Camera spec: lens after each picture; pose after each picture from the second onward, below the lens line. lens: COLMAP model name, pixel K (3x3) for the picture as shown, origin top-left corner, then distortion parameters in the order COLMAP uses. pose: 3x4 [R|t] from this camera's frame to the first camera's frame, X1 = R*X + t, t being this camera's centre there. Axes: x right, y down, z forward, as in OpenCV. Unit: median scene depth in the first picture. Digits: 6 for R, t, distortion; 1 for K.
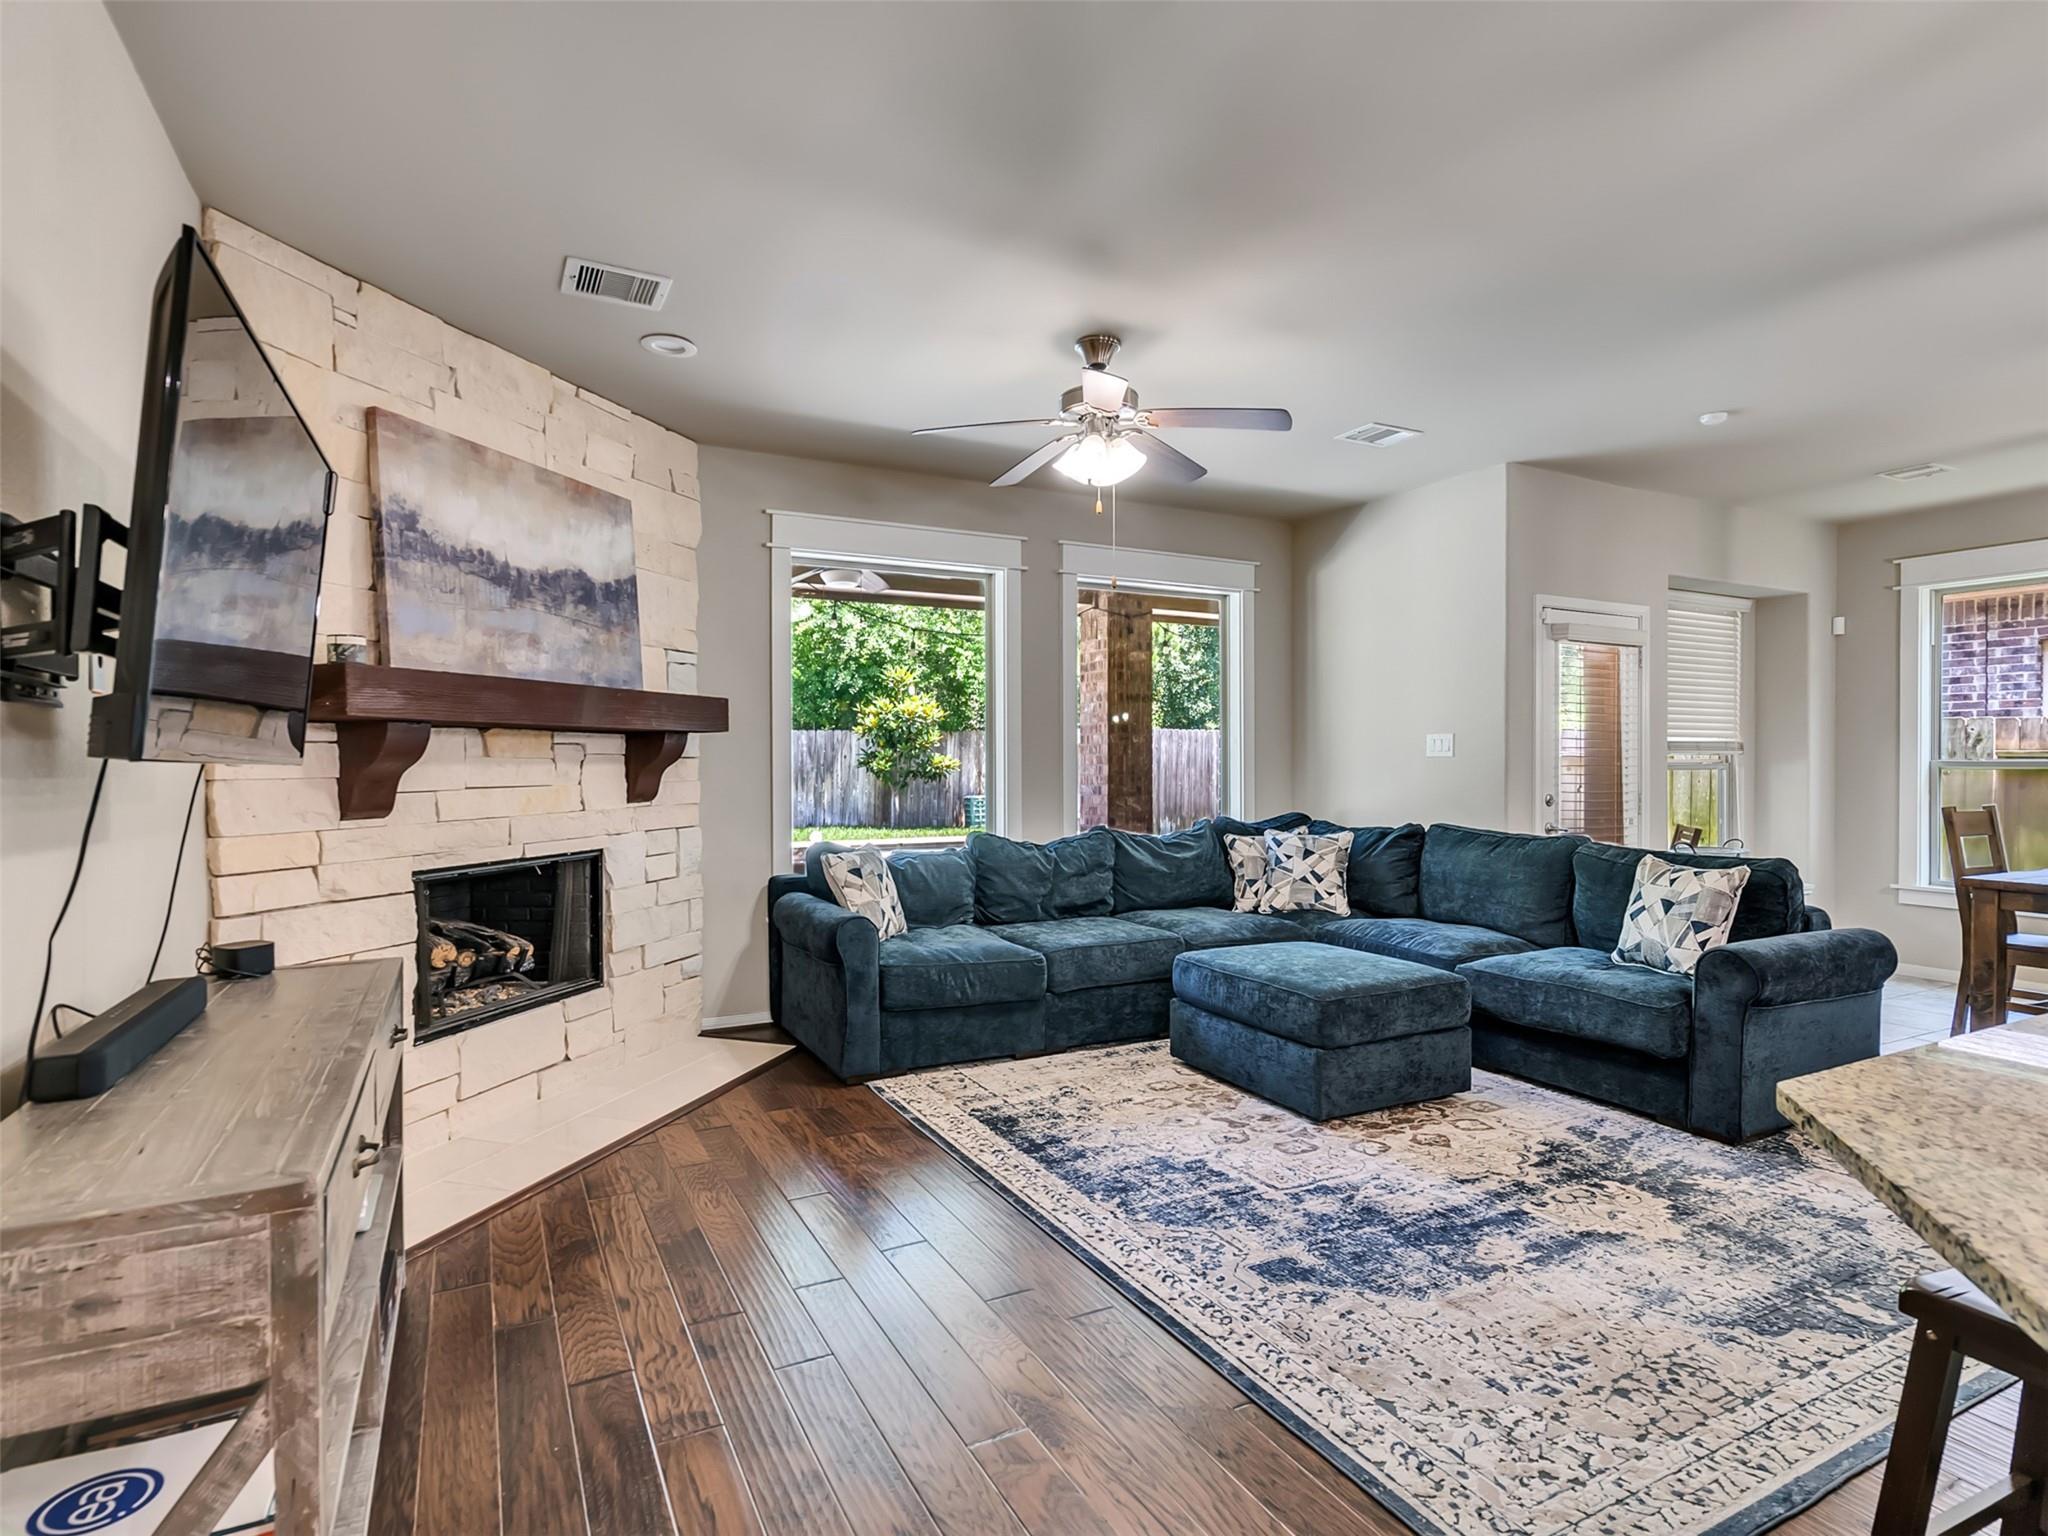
lens RADIAL K [[1043.8, 0, 1007.4], [0, 1043.8, 765.7], [0, 0, 1]] dist [-0.005716, 0.003539]
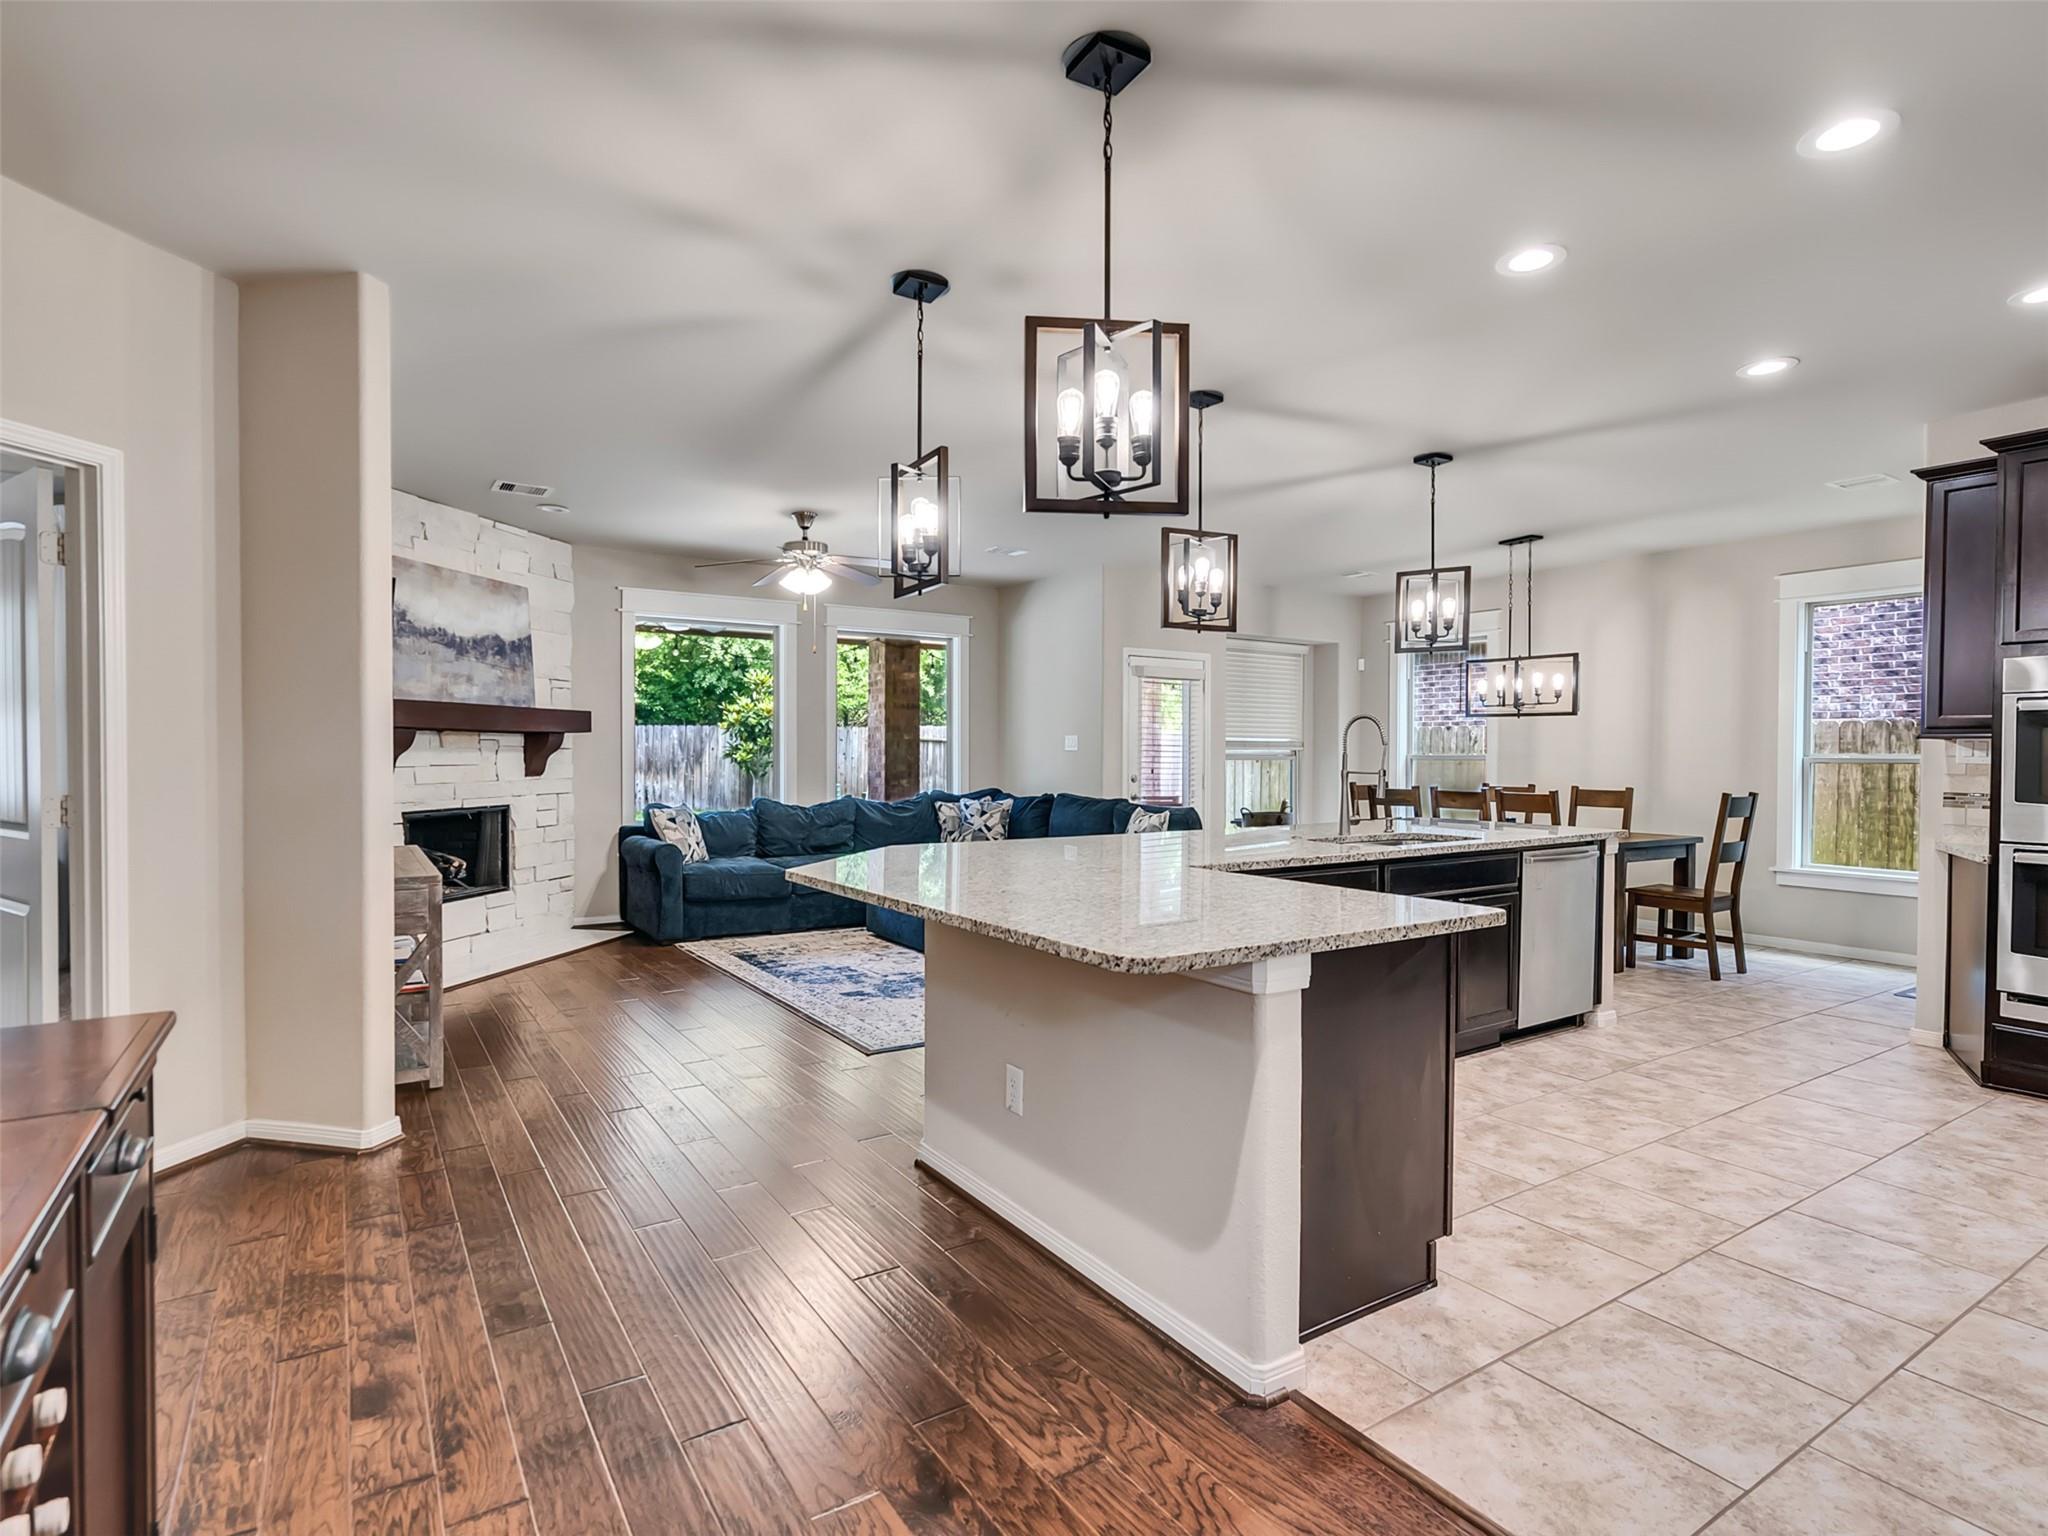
lens RADIAL K [[1043.8, 0, 1005.7], [0, 1043.8, 764.0], [0, 0, 1]] dist [-0.005716, 0.003539]
pose [[0.995208, 0.003556, 0.097717, 0.212218], [-0.004003, 0.999982, 0.004374, 0.006210], [-0.097700, -0.004744, 0.995205, -0.661131]]
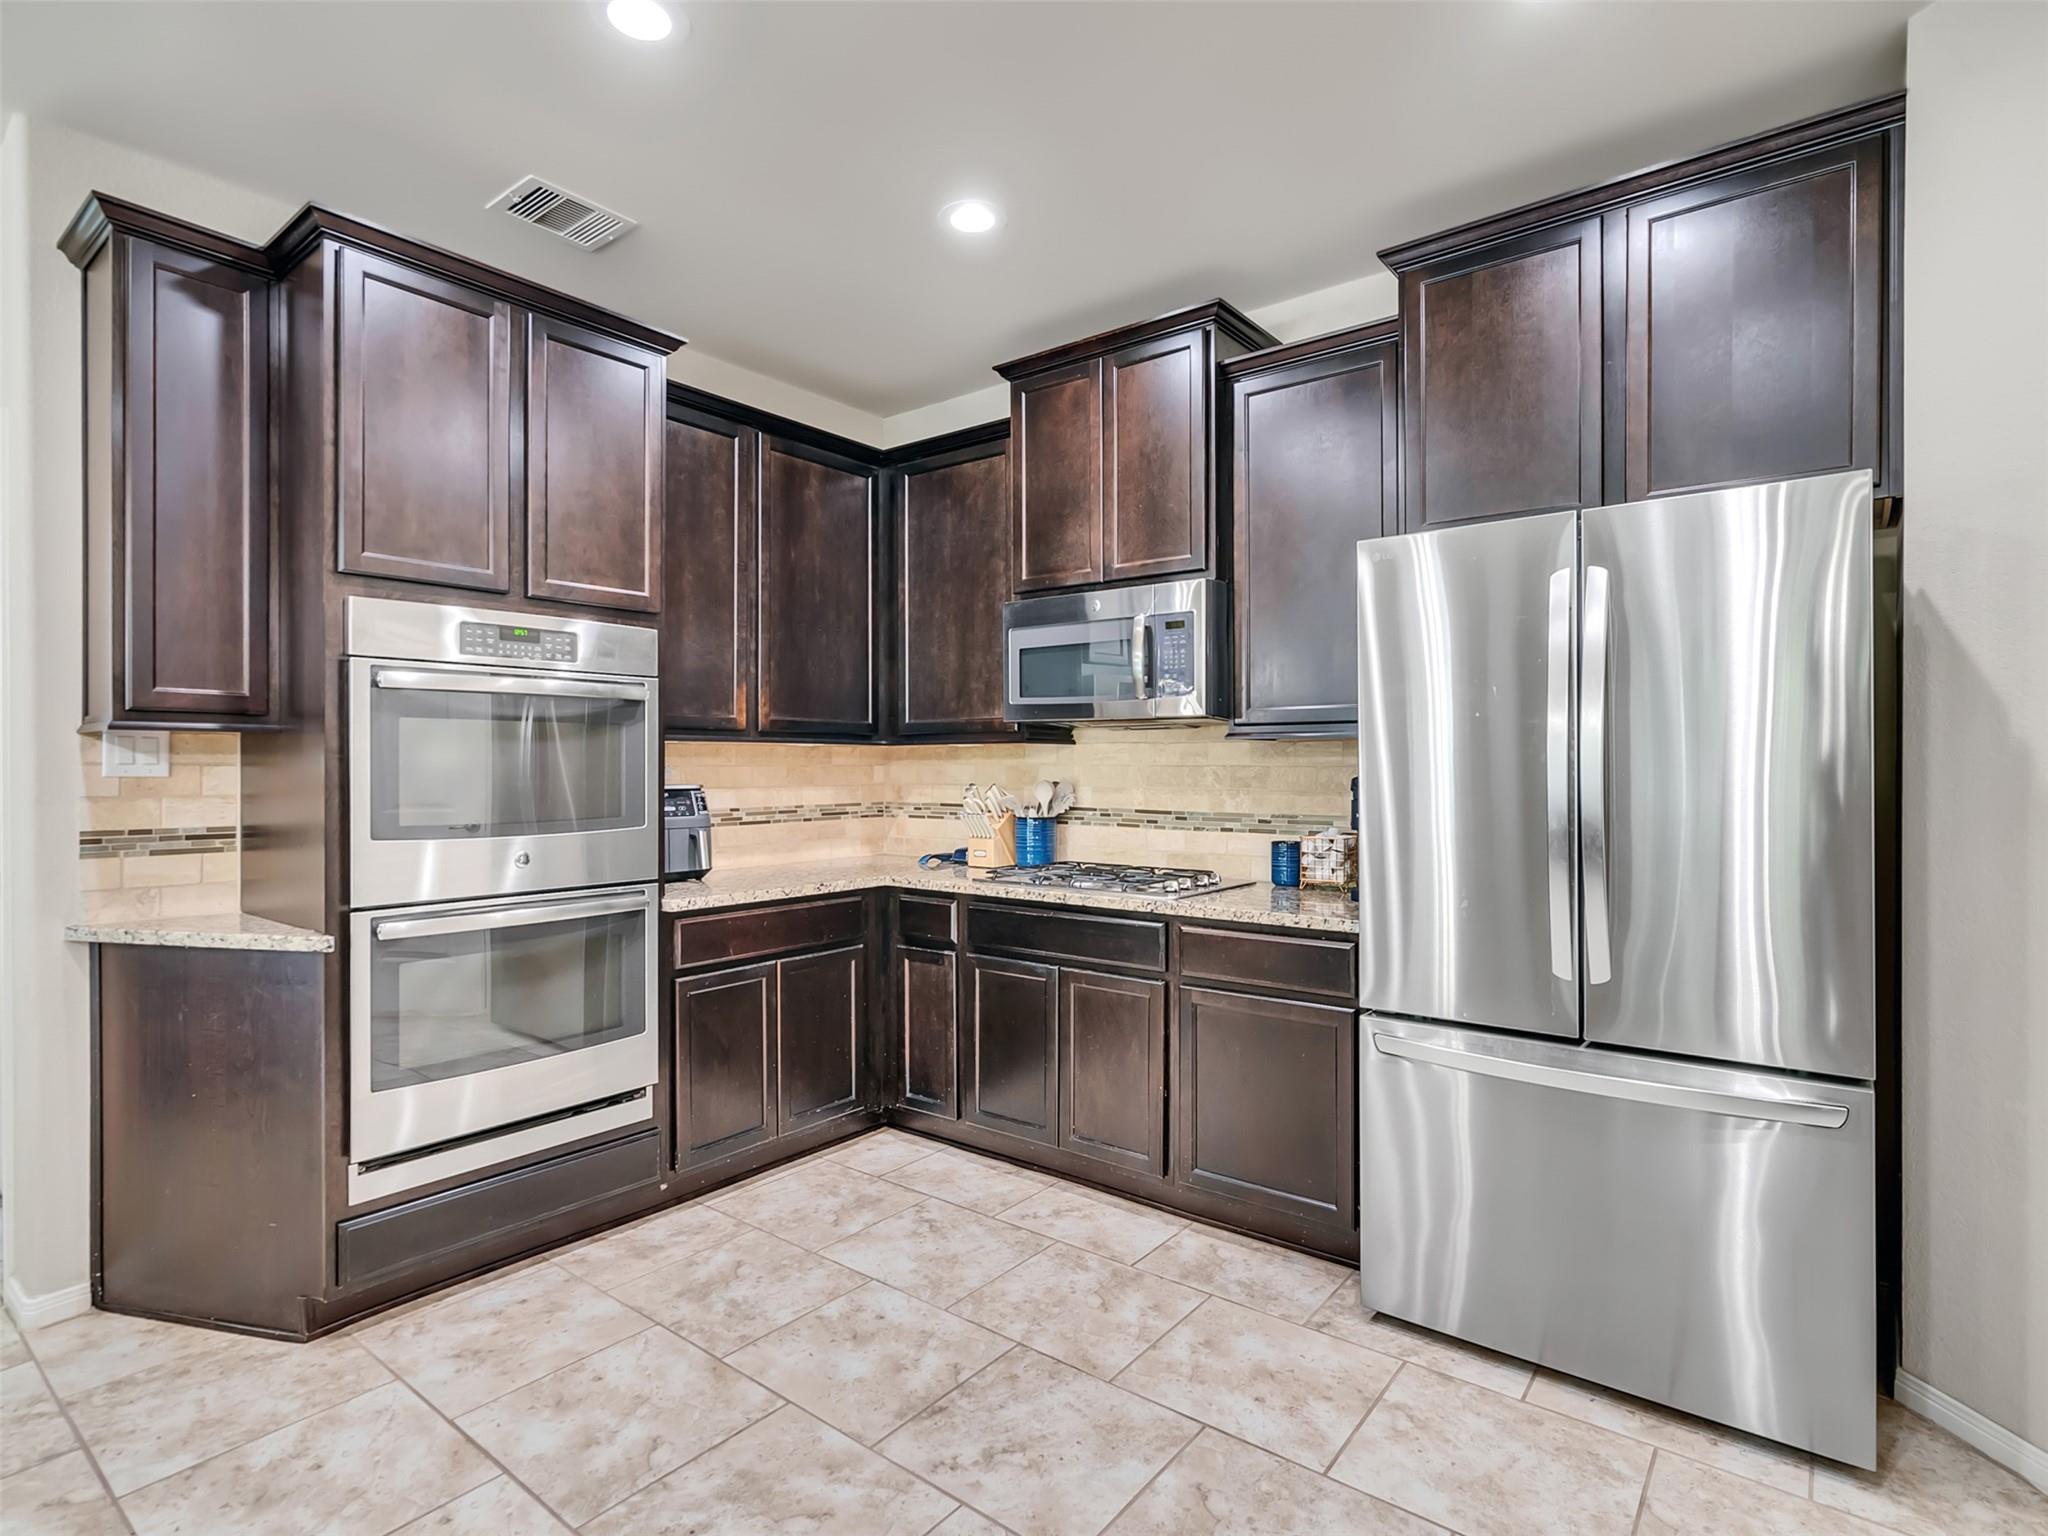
lens RADIAL K [[1043.8, 0, 1011.9], [0, 1043.8, 772.1], [0, 0, 1]] dist [-0.005716, 0.003539]
pose [[-0.415809, -0.006796, 0.909427, 0.537279], [0.007297, 0.999915, 0.010808, 0.001680], [-0.909423, 0.011131, -0.415724, 0.056566]]
